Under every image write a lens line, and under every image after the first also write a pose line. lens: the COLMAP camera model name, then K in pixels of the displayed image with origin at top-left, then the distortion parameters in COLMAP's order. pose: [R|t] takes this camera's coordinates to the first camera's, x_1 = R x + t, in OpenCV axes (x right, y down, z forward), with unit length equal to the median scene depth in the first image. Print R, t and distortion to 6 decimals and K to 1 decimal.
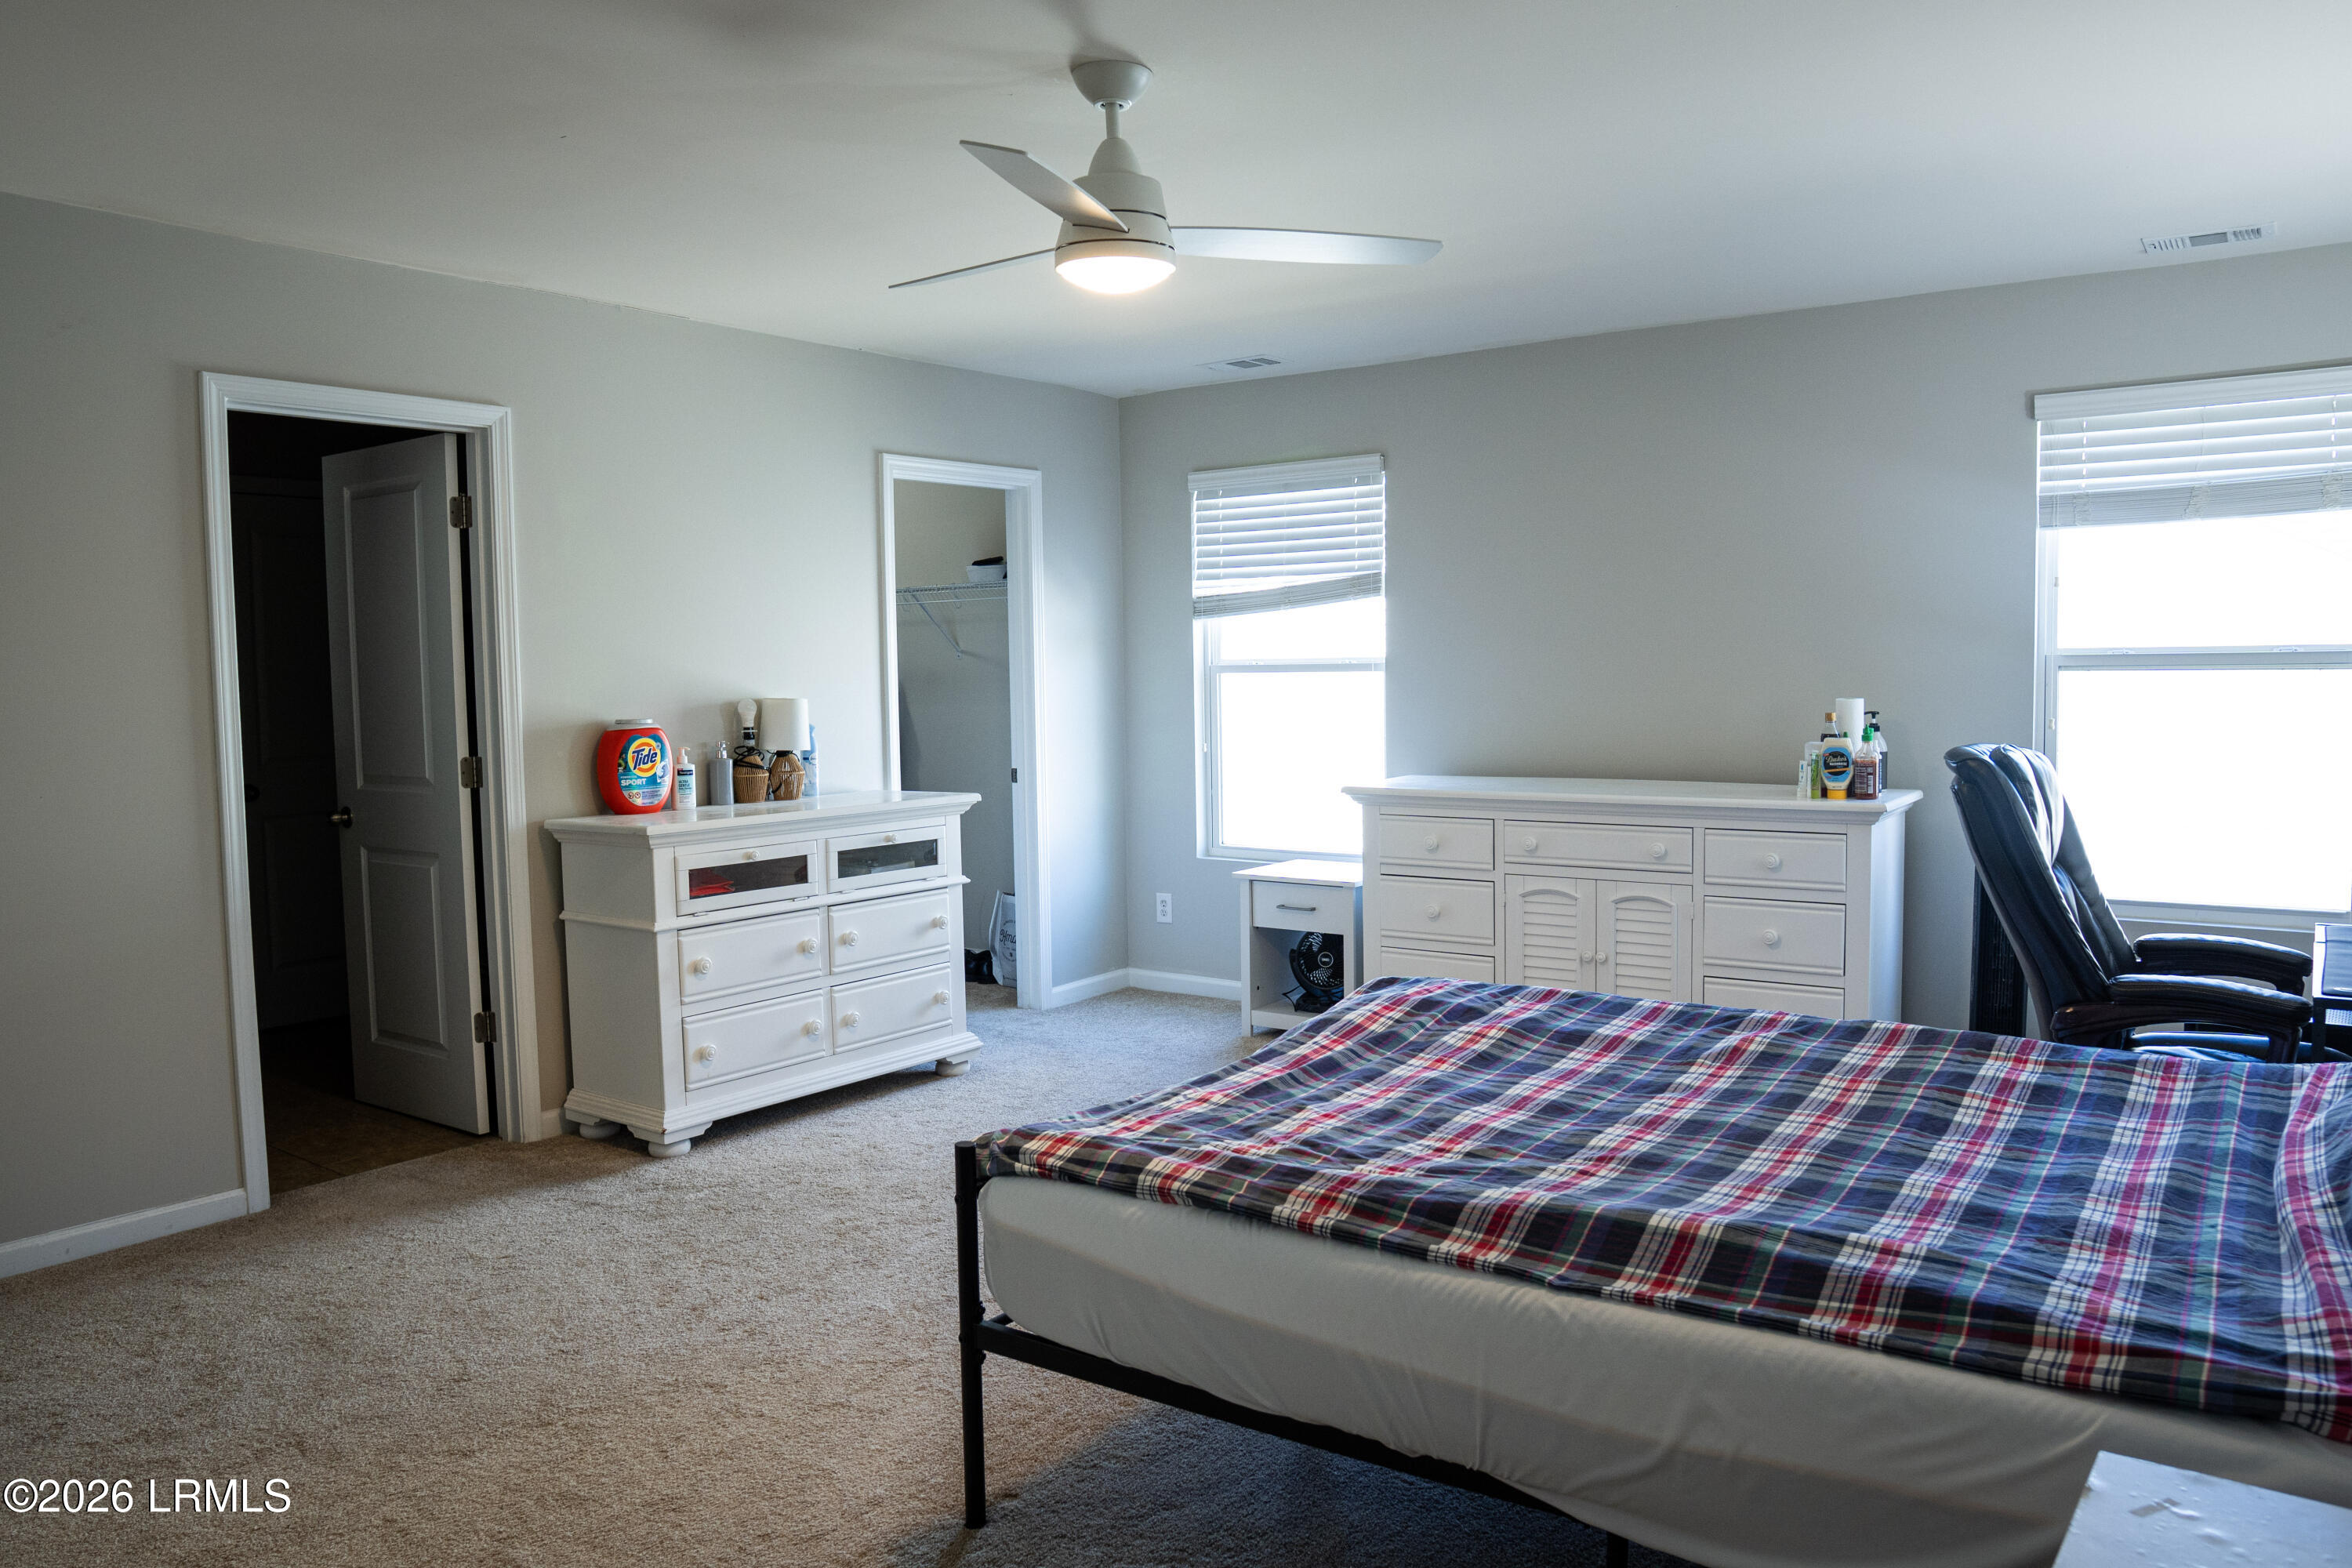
lens RADIAL K [[1657.7, 0, 1178.7], [0, 1657.7, 790.7], [0, 0, 1]] dist [-0.109724, 0.065672]
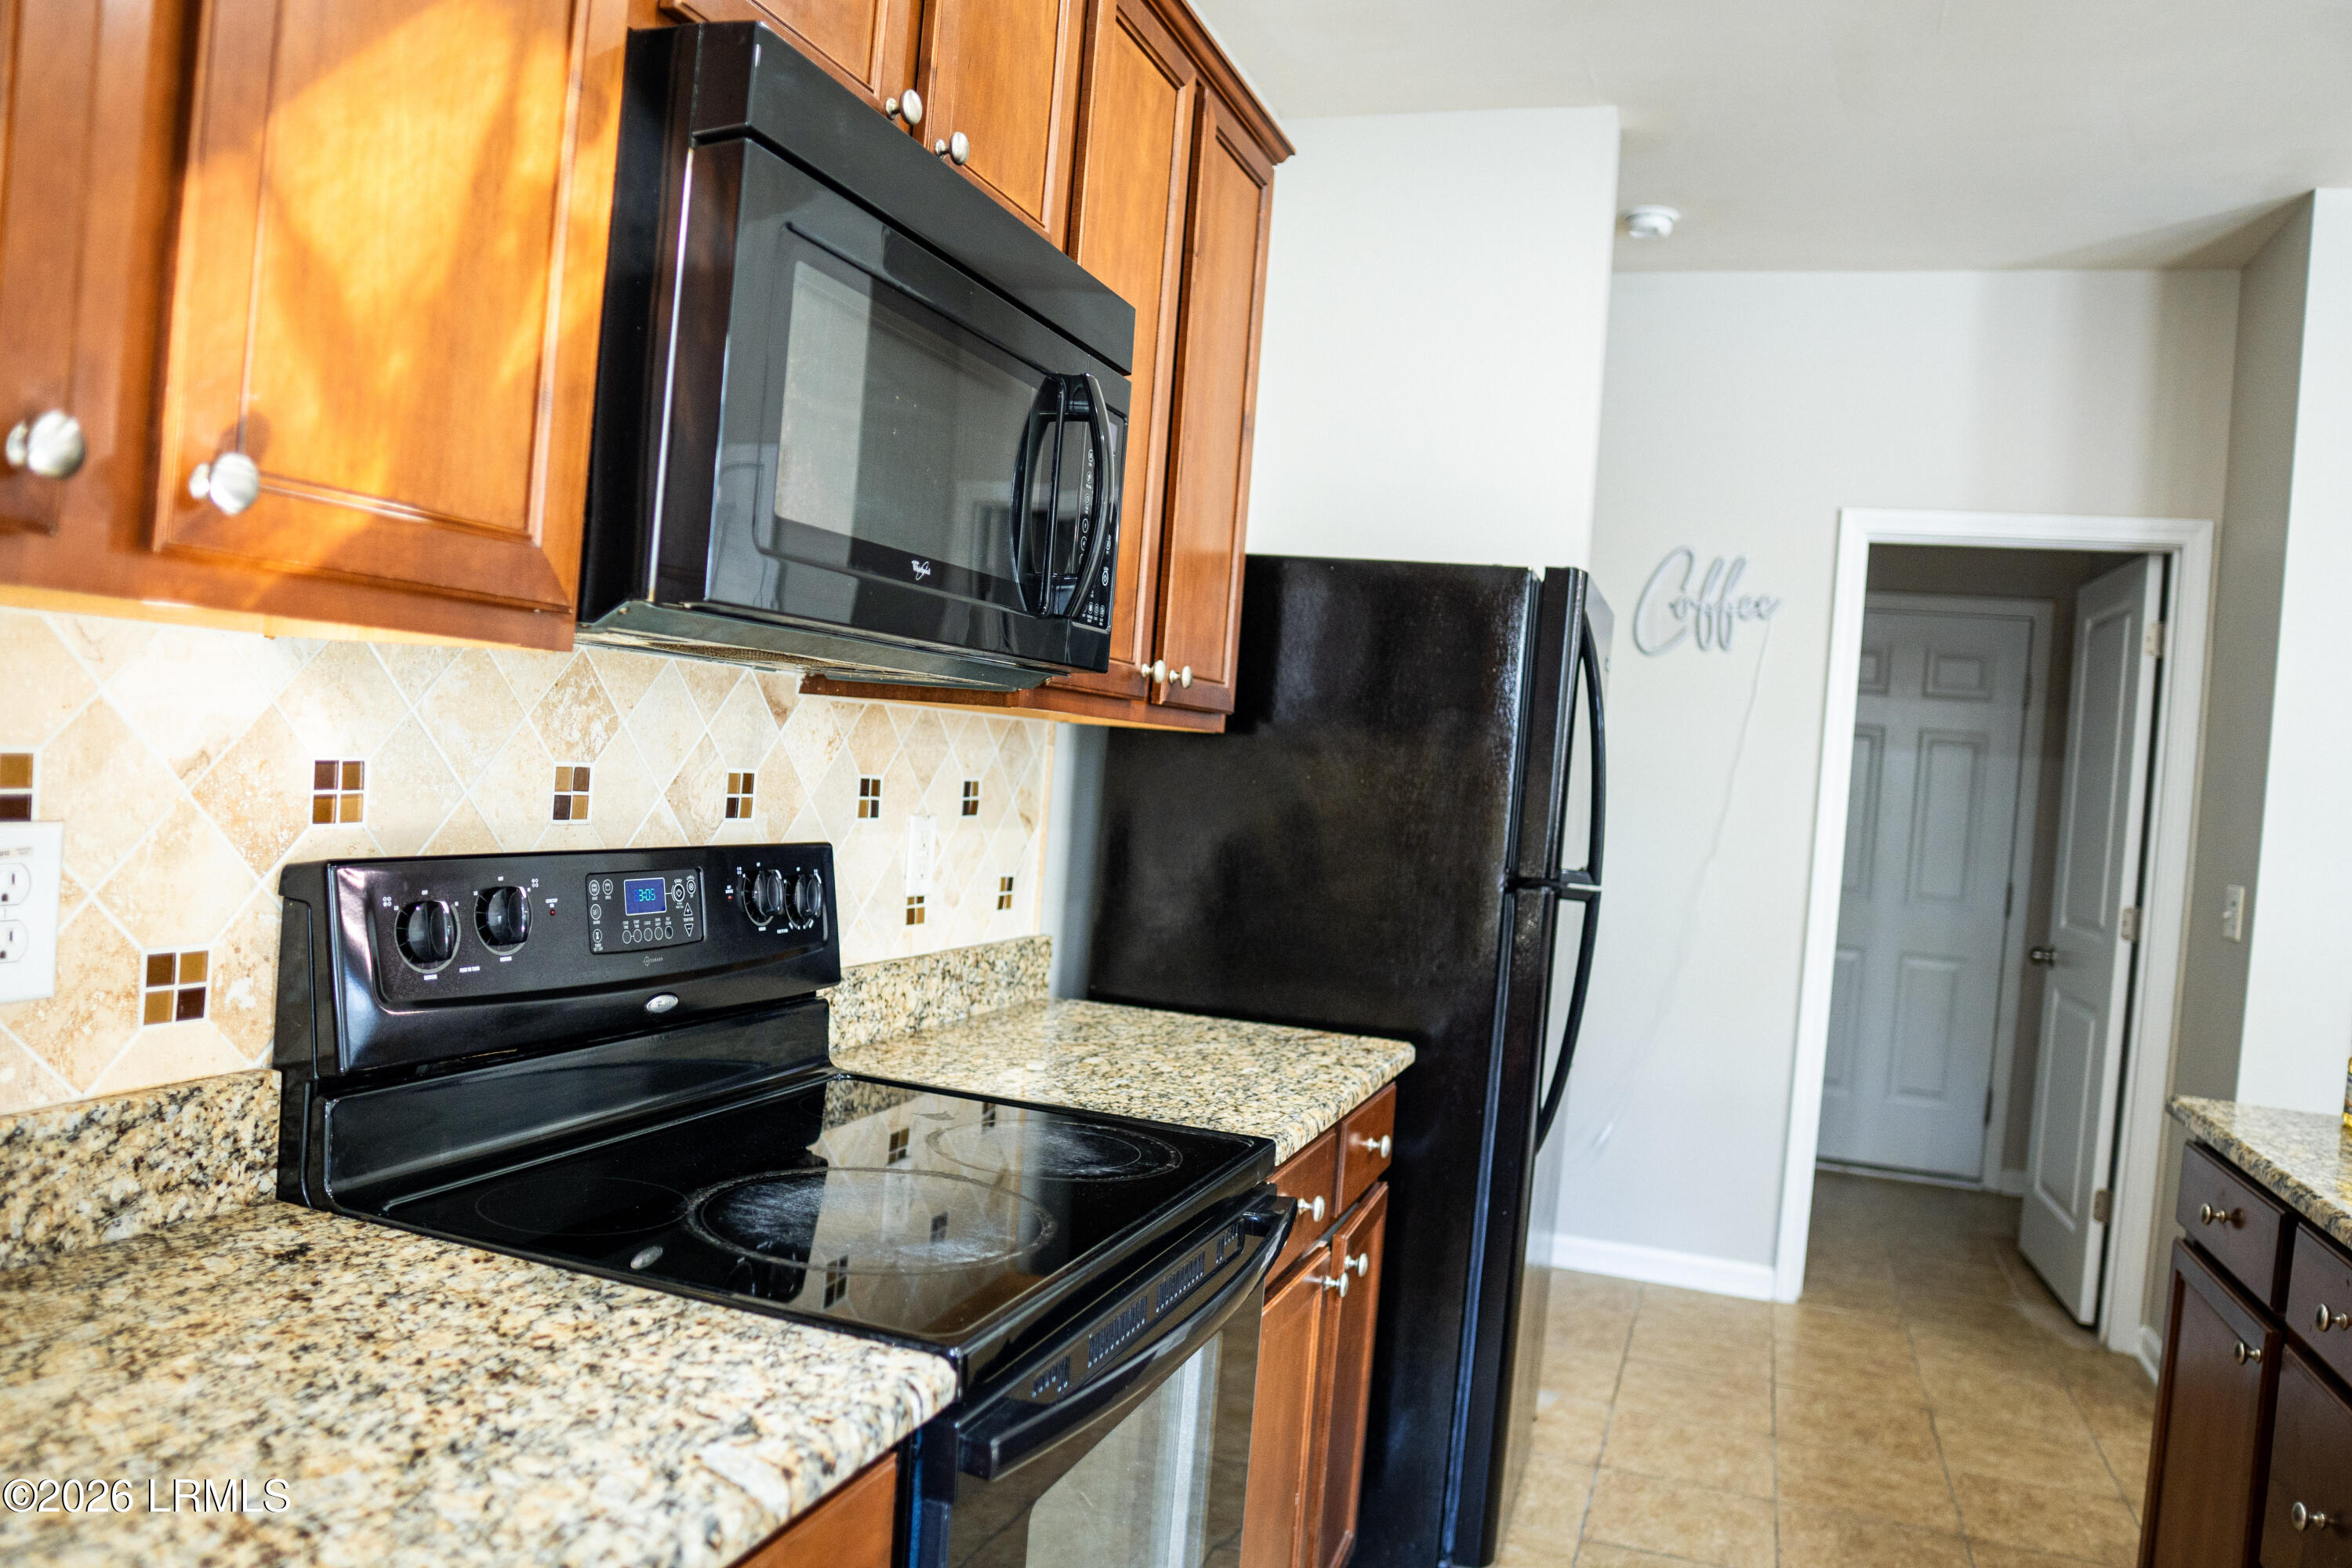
lens RADIAL K [[1657.7, 0, 1178.2], [0, 1657.7, 781.5], [0, 0, 1]] dist [-0.109724, 0.065672]
pose [[0.304443, 0.057541, -0.950791, 0.245780], [-0.155233, 0.987826, 0.010077, -0.016912], [0.939796, 0.144526, 0.309669, 0.211129]]
